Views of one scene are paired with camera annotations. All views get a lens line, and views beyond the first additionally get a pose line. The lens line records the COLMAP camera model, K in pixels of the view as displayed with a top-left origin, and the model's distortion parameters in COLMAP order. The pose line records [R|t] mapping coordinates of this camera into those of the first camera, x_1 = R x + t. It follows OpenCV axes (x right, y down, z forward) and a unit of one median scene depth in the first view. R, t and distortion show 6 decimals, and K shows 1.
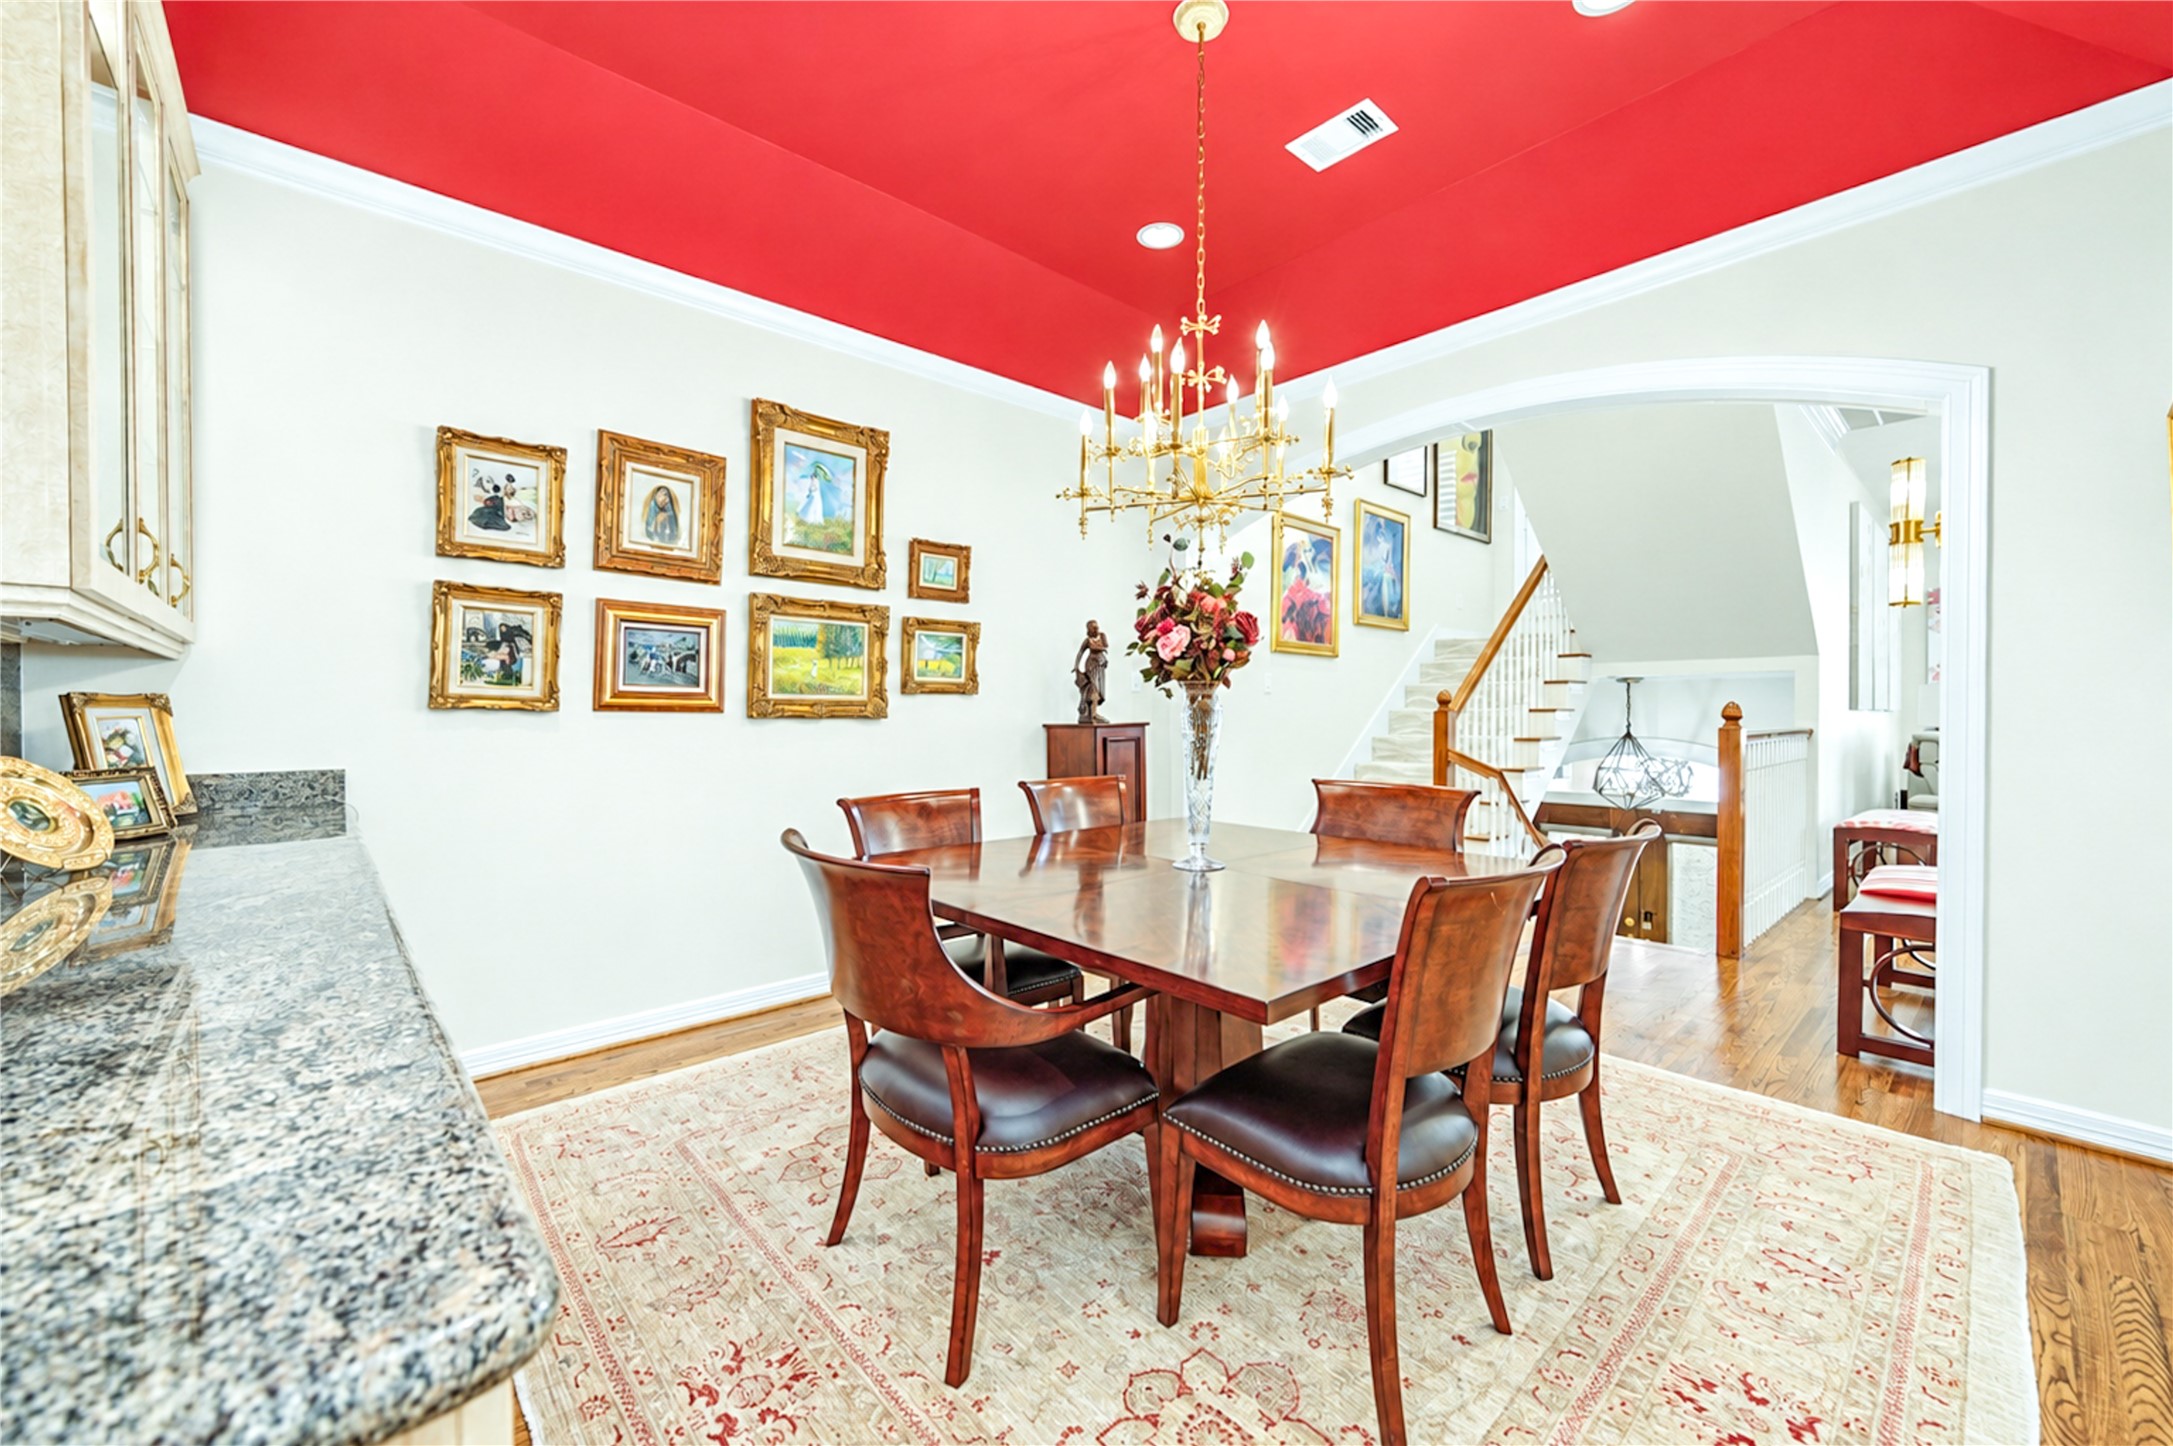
lens RADIAL K [[858.3, 0, 1092.2], [0, 858.3, 708.4], [0, 0, 1]] dist [0.004374, 0.000199]
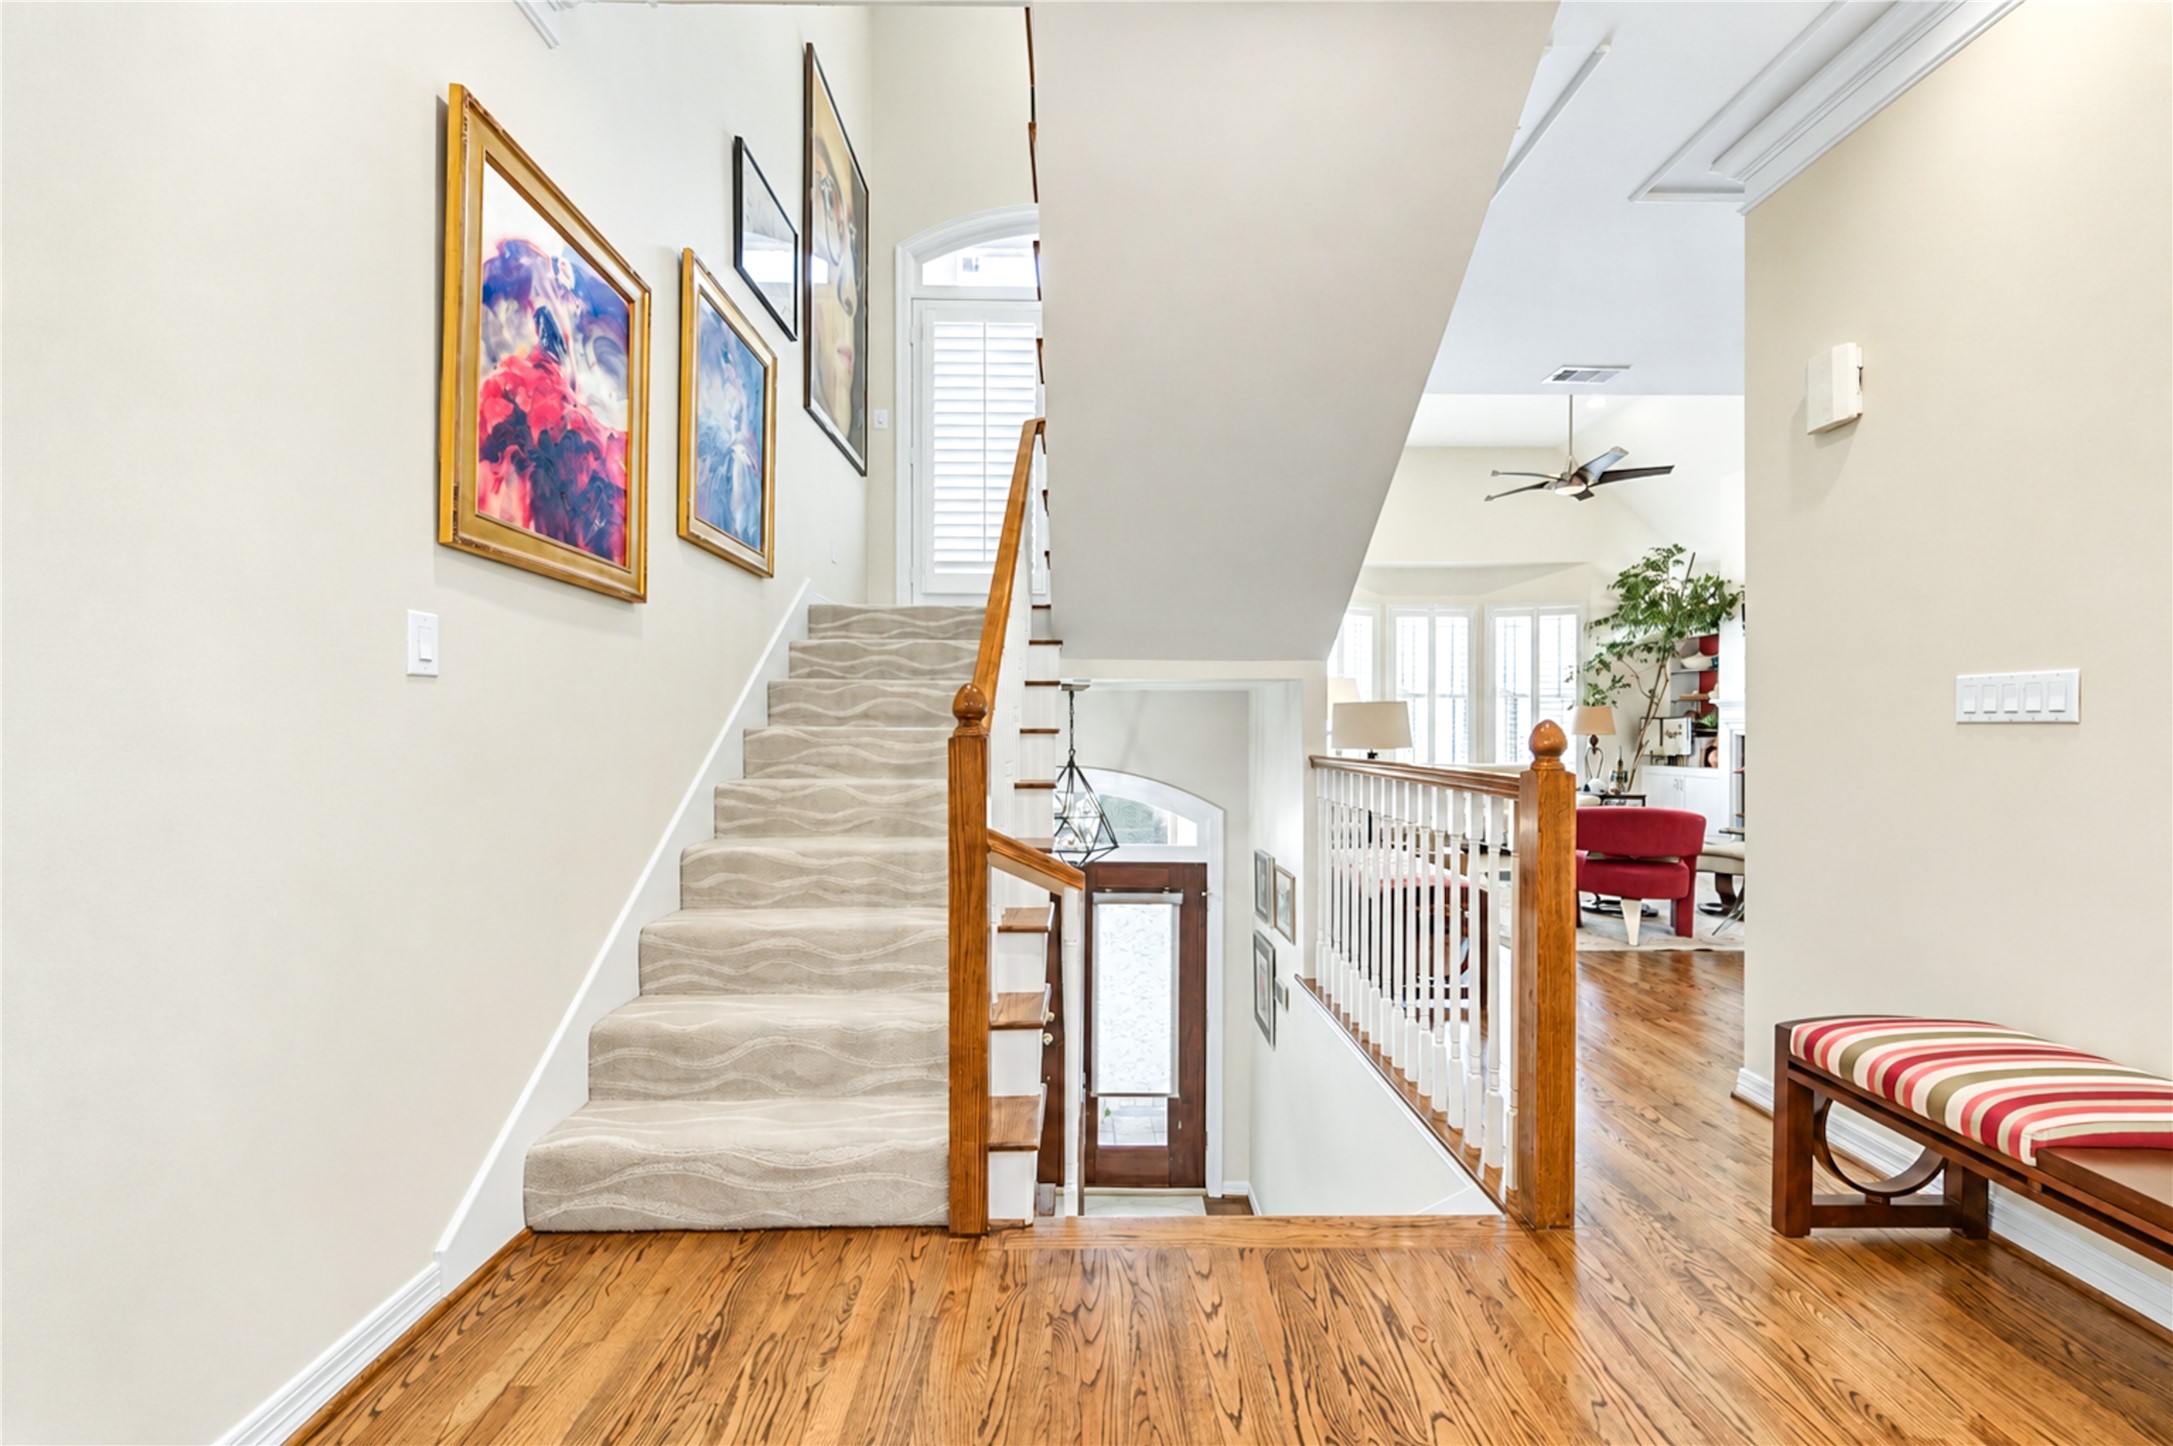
lens RADIAL K [[858.3, 0, 1092.2], [0, 858.3, 723.6], [0, 0, 1]] dist [0.004374, 0.000199]
pose [[0.676150, 0.002678, 0.736759, 0.124106], [-0.002608, 0.999996, -0.001241, -0.001885], [-0.736760, -0.001082, 0.676154, 0.544890]]
